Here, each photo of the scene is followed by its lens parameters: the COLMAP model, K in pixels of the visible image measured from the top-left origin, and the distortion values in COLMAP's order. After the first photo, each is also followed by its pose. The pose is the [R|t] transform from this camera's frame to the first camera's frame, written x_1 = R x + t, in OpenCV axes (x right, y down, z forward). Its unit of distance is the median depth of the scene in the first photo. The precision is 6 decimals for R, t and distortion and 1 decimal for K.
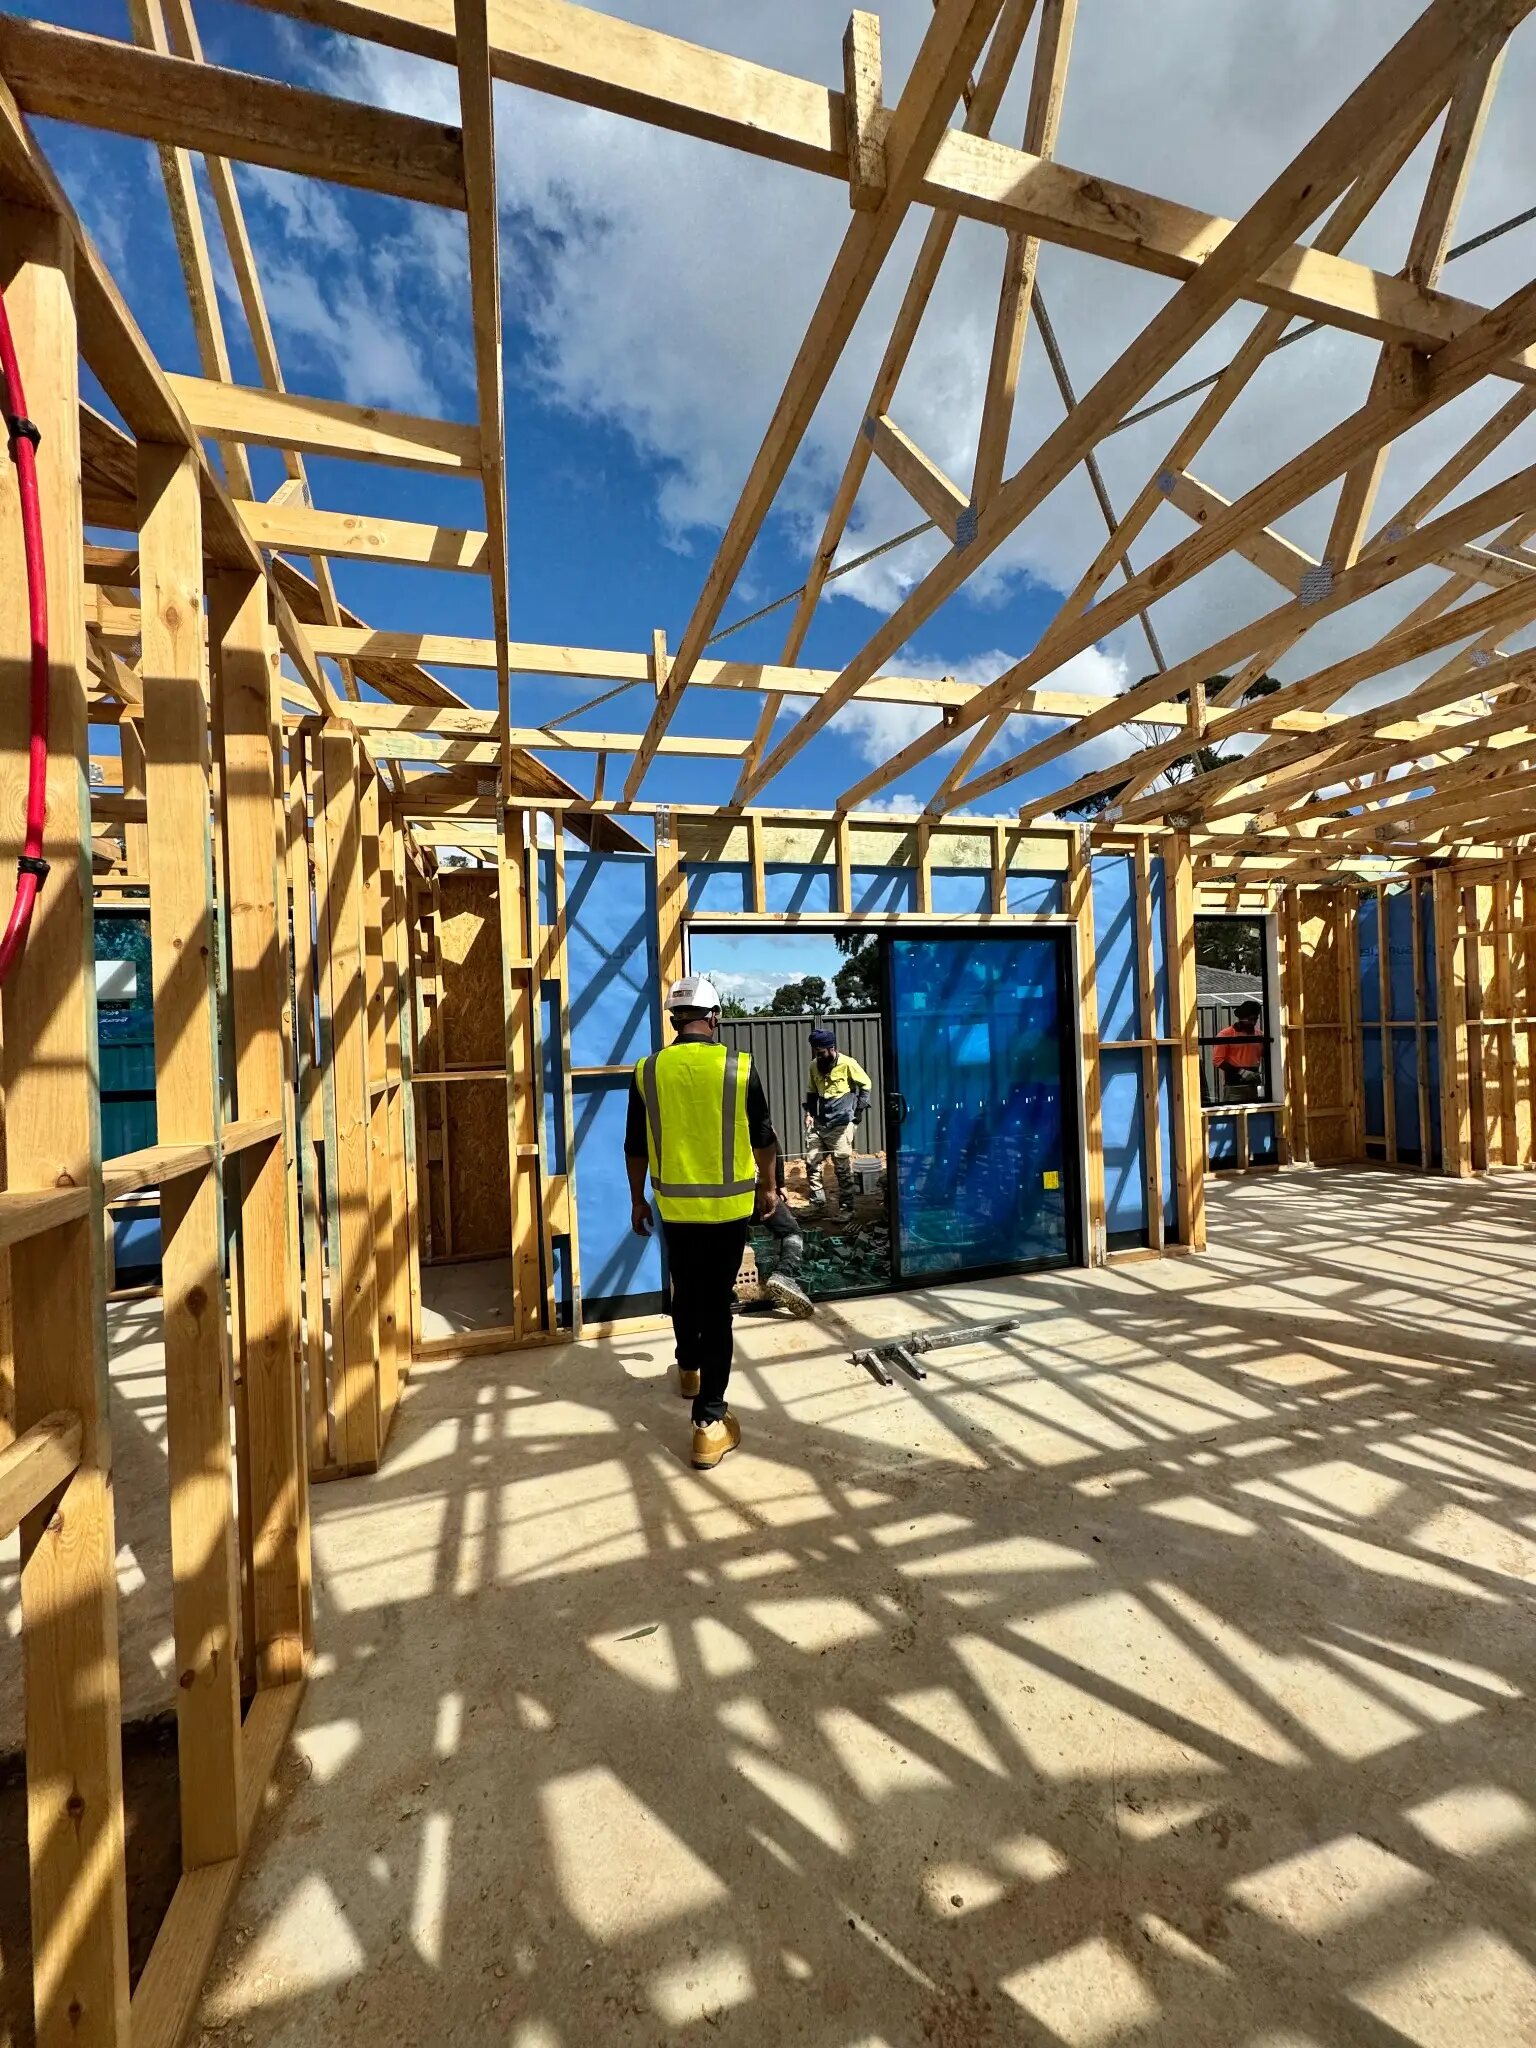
lens RADIAL K [[818.4, 0, 765.2], [0, 818.4, 1026.7], [0, 0, 1]] dist [-0.000593, -0.000023]
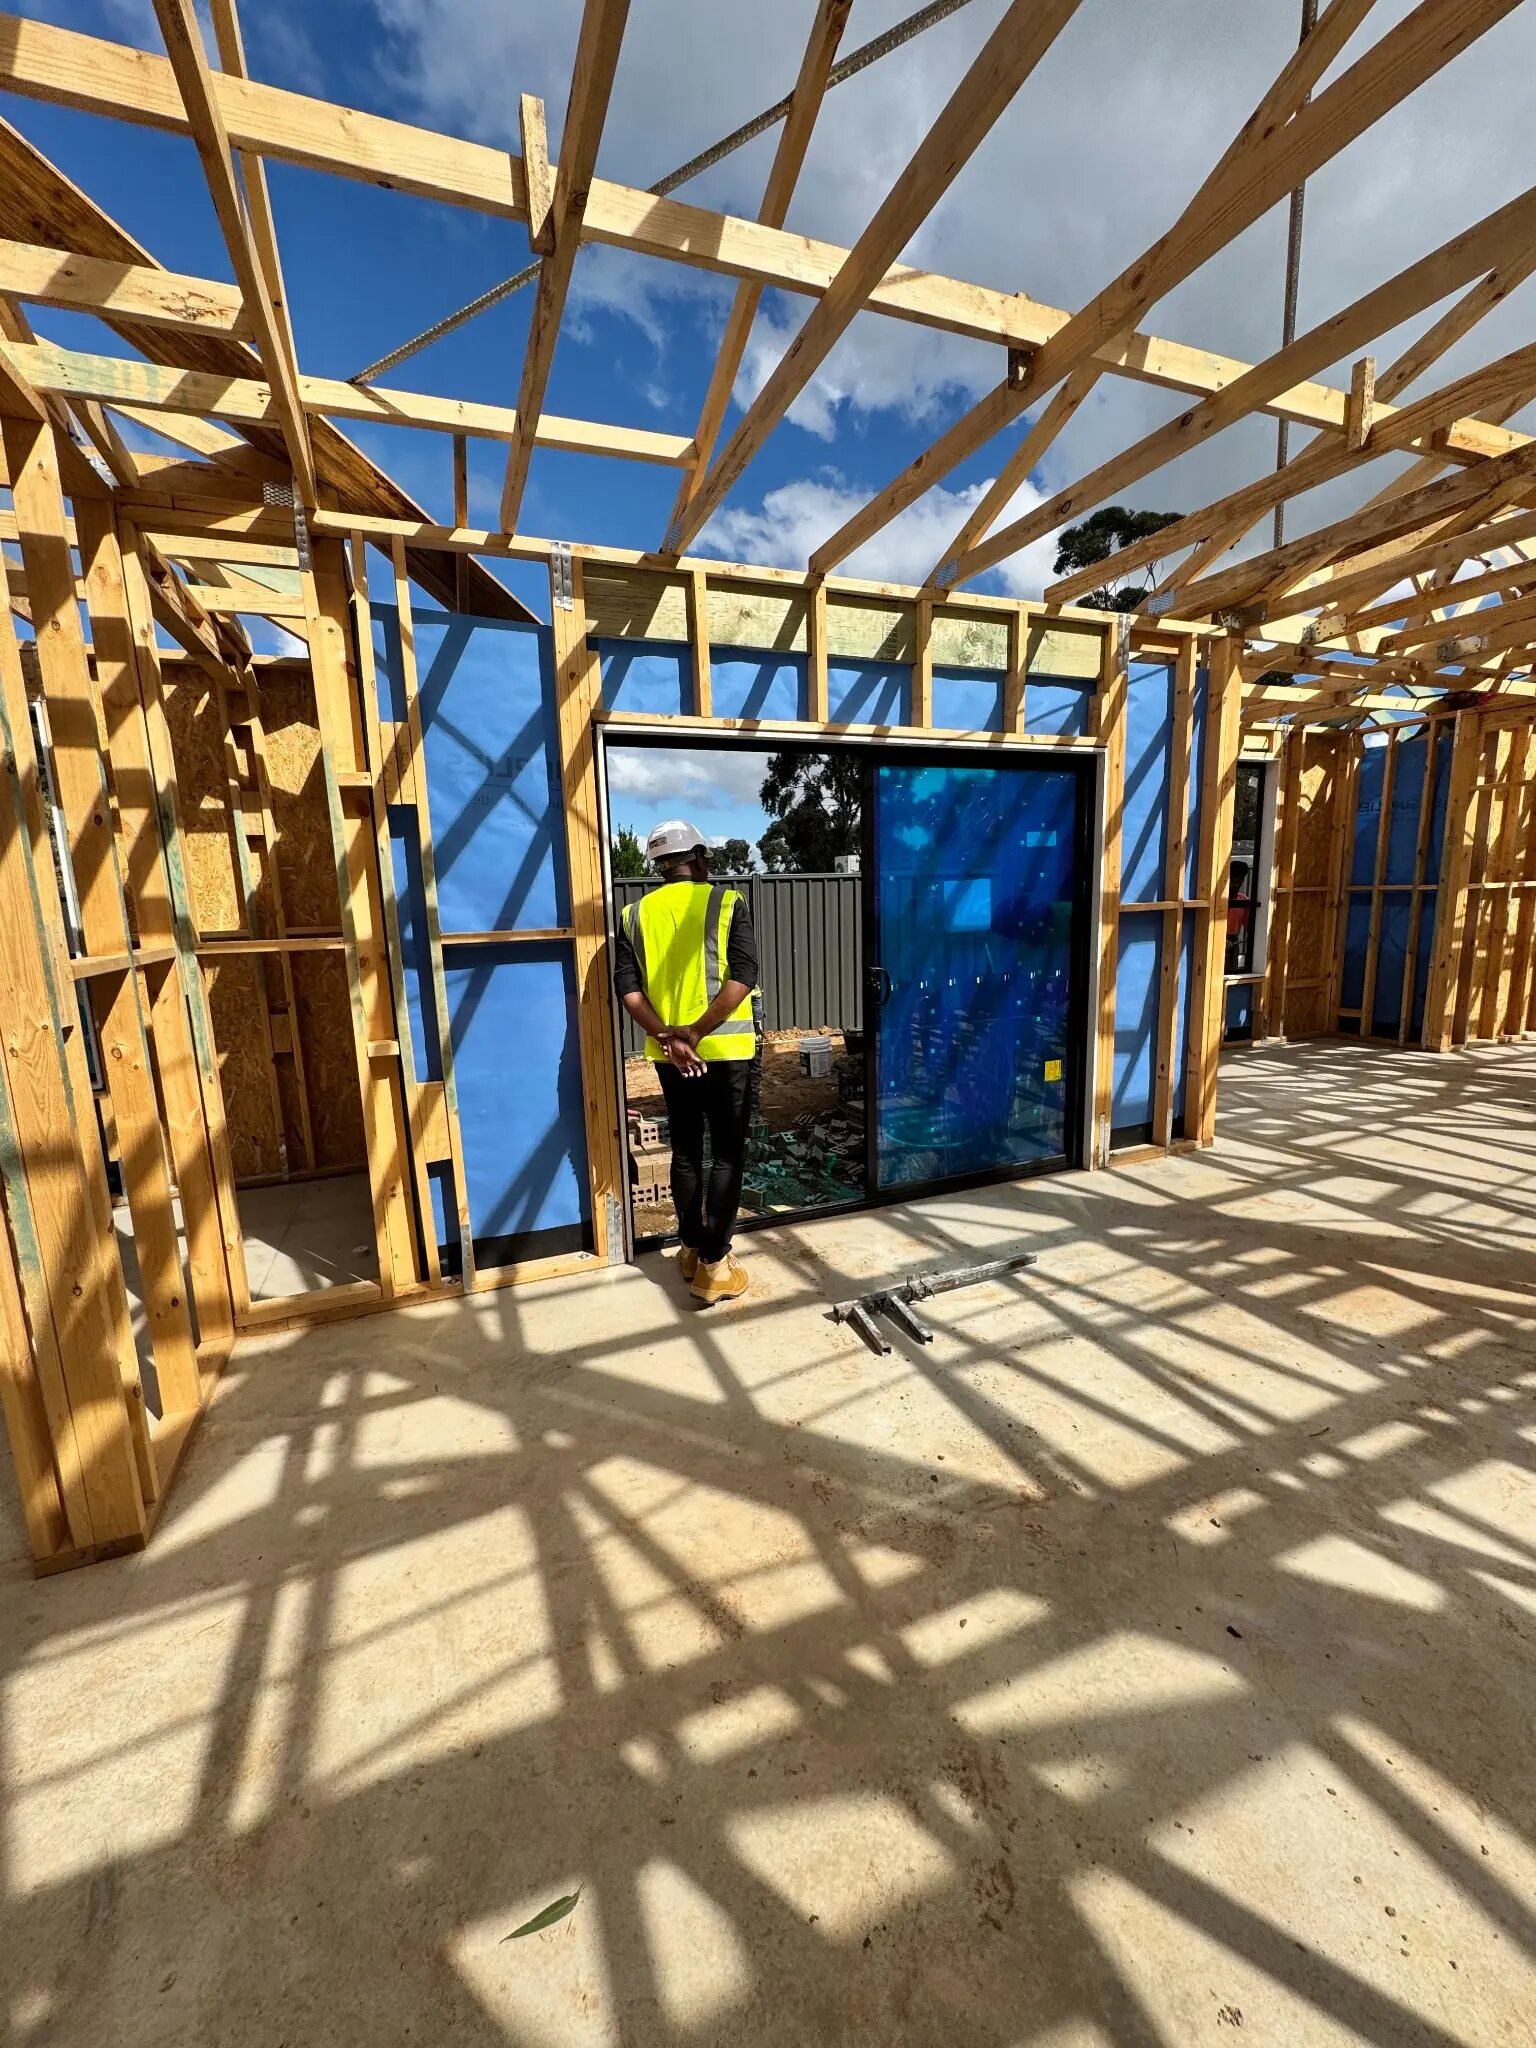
lens RADIAL K [[818.4, 0, 765.2], [0, 818.4, 1026.7], [0, 0, 1]] dist [-0.000593, -0.000023]
pose [[0.995580, -0.008576, 0.093529, -0.023594], [-0.006691, 0.986817, 0.161701, 0.012864], [-0.093683, -0.161612, 0.982398, 0.258039]]
